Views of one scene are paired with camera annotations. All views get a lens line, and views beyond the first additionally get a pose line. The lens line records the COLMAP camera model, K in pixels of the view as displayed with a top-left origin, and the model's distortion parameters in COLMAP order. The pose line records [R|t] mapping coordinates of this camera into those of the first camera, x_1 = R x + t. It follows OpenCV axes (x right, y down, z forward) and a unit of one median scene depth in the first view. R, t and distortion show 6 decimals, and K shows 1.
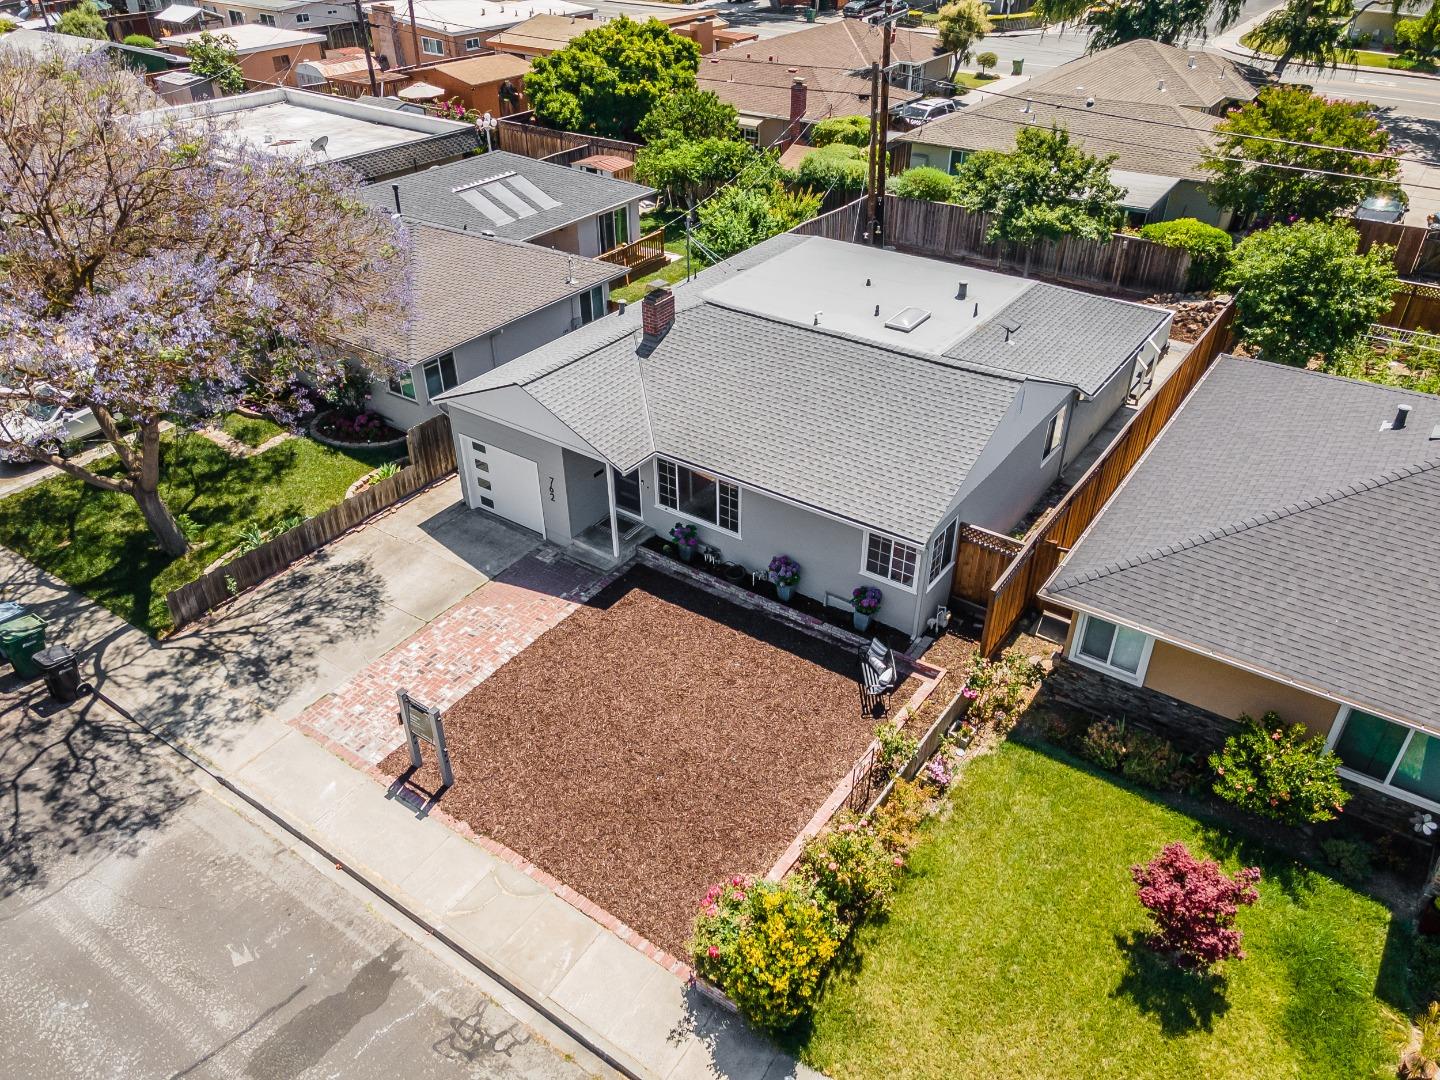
lens RADIAL K [[1055.8, 0, 723.7], [0, 1055.8, 532.9], [0, 0, 1]] dist [0.044358, -0.002219]
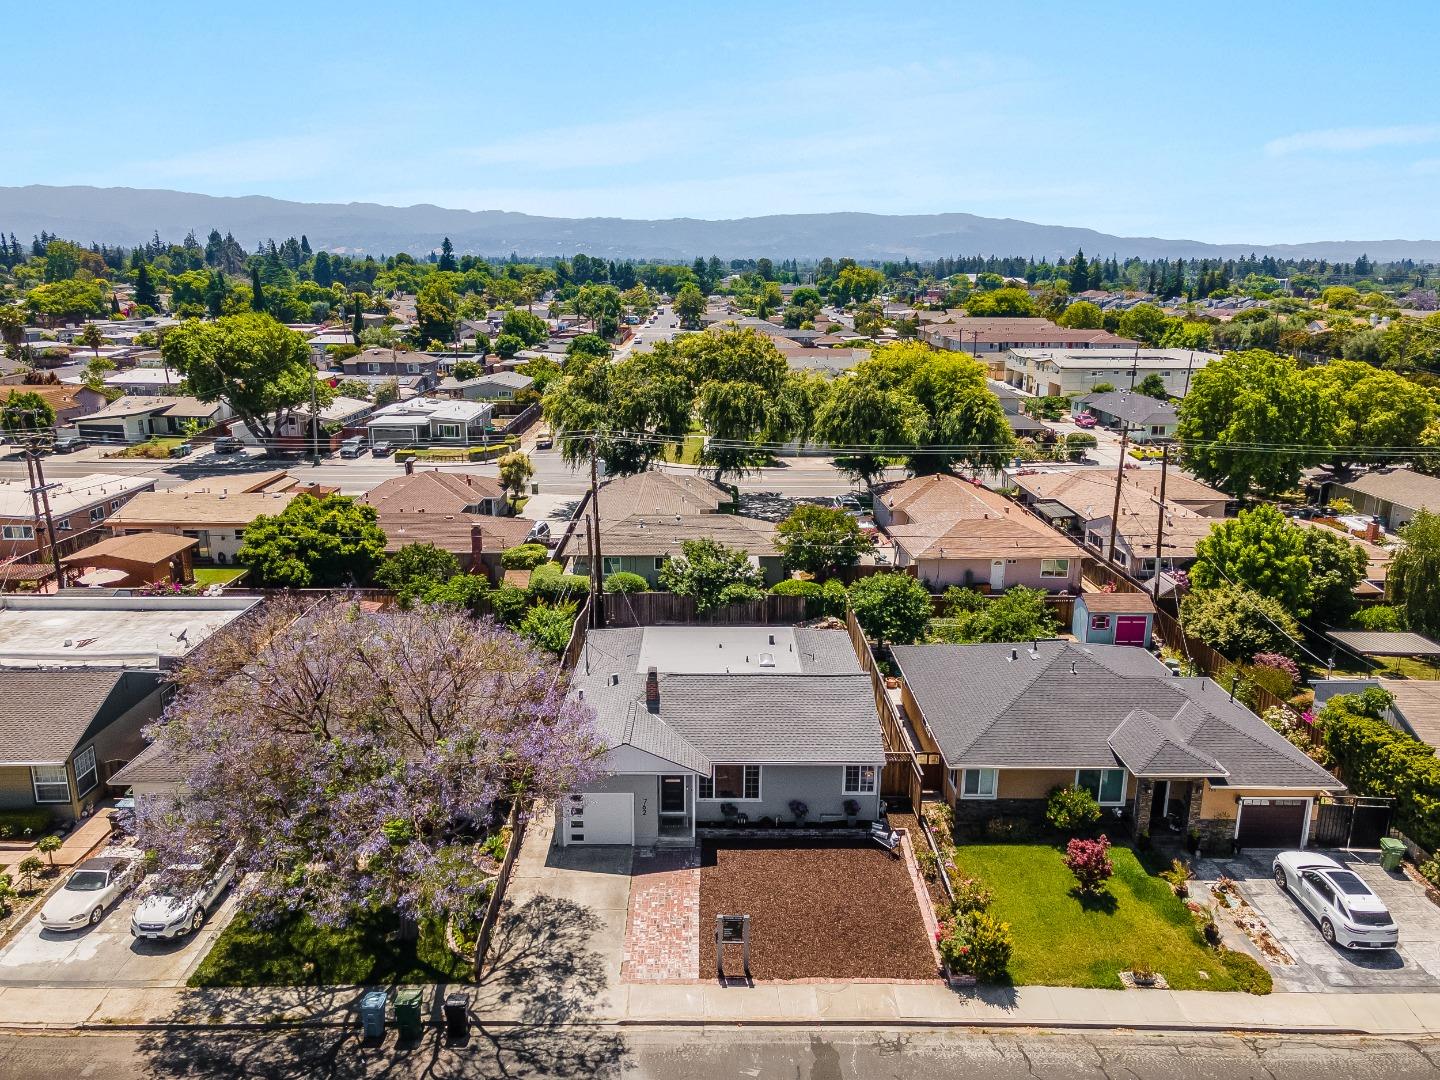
lens RADIAL K [[1055.8, 0, 711.2], [0, 1055.8, 542.6], [0, 0, 1]] dist [0.044358, -0.002219]
pose [[0.815596, -0.138835, 0.561720, -0.951699], [0.310039, 0.924523, -0.221659, -0.026227], [-0.488549, 0.354939, 0.797081, -0.459603]]
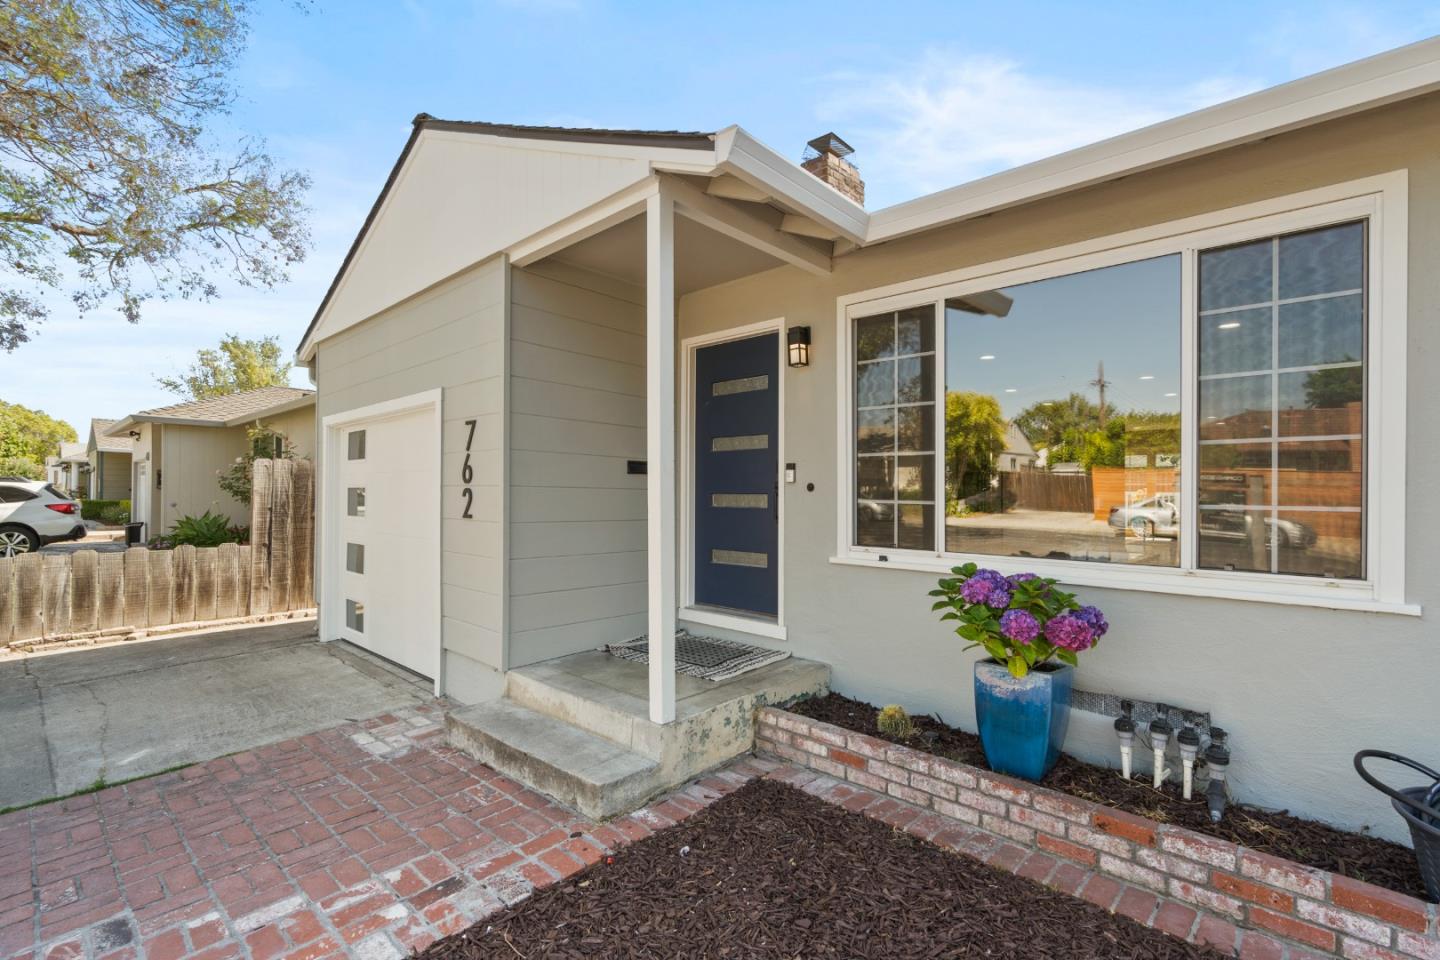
lens RADIAL K [[645.8, 0, 718.8], [0, 645.8, 486.4], [0, 0, 1]] dist [-0.005193, 0.000436]
pose [[0.991119, 0.010093, -0.132594, -0.077214], [-0.080380, 0.839806, -0.536904, 0.051261], [0.105934, 0.542794, 0.833159, 0.907922]]
